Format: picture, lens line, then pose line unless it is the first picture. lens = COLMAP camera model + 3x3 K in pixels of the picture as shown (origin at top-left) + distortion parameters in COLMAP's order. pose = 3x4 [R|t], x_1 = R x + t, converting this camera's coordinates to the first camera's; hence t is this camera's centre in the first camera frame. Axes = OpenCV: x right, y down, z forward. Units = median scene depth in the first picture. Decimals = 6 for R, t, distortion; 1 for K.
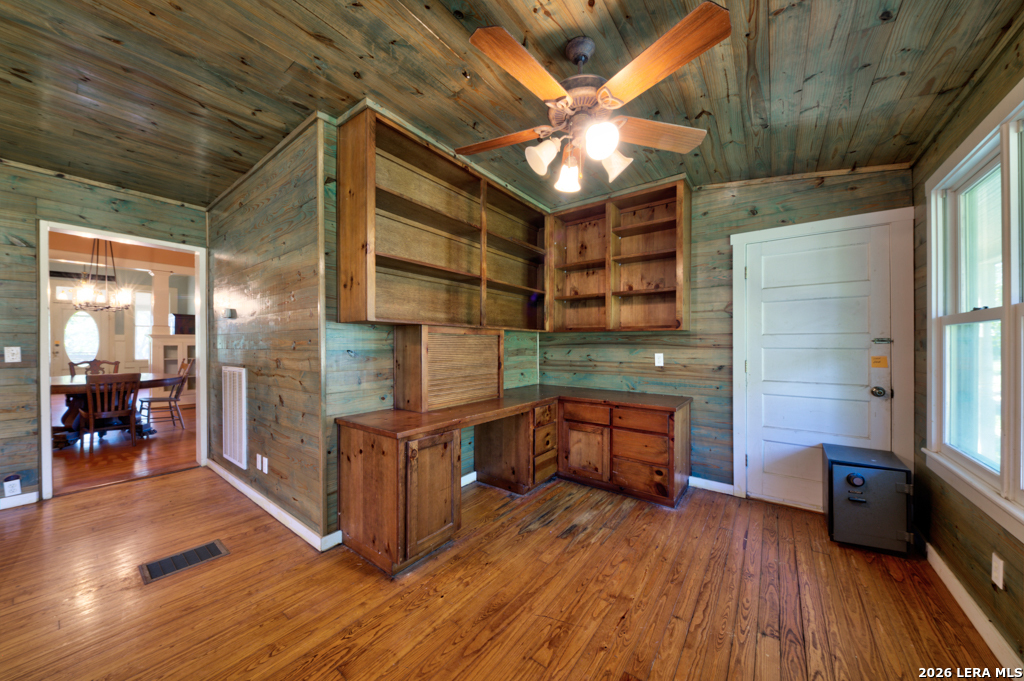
lens RADIAL K [[344.7, 0, 514.7], [0, 344.7, 343.1], [0, 0, 1]] dist [0.001893, -0.004258]
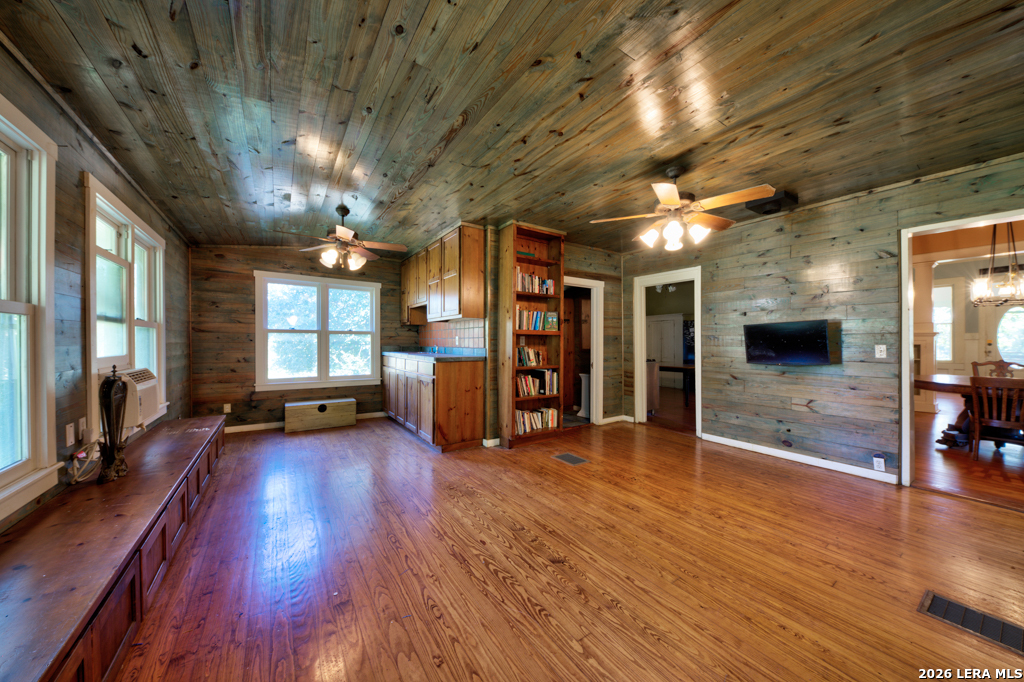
lens RADIAL K [[344.7, 0, 514.7], [0, 344.7, 343.6], [0, 0, 1]] dist [0.001893, -0.004258]
pose [[-0.340670, 0.003527, -0.940176, 0.073880], [-0.000492, 0.999992, 0.003930, 0.002266], [0.940183, 0.001801, -0.340666, 0.204677]]
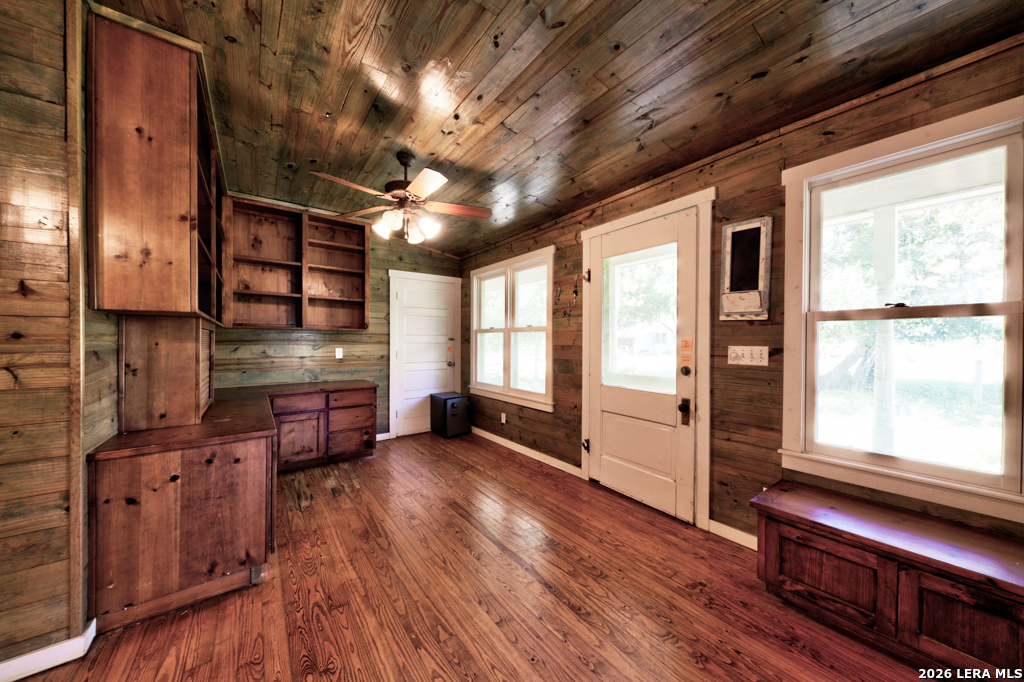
lens RADIAL K [[334.1, 0, 530.4], [0, 334.1, 344.1], [0, 0, 1]] dist [-0.000031, -0.003880]
pose [[0.258712, -0.010140, 0.965901, -0.714847], [-0.002895, 0.999932, 0.011273, -0.001225], [-0.965950, -0.005713, 0.258666, 0.012401]]
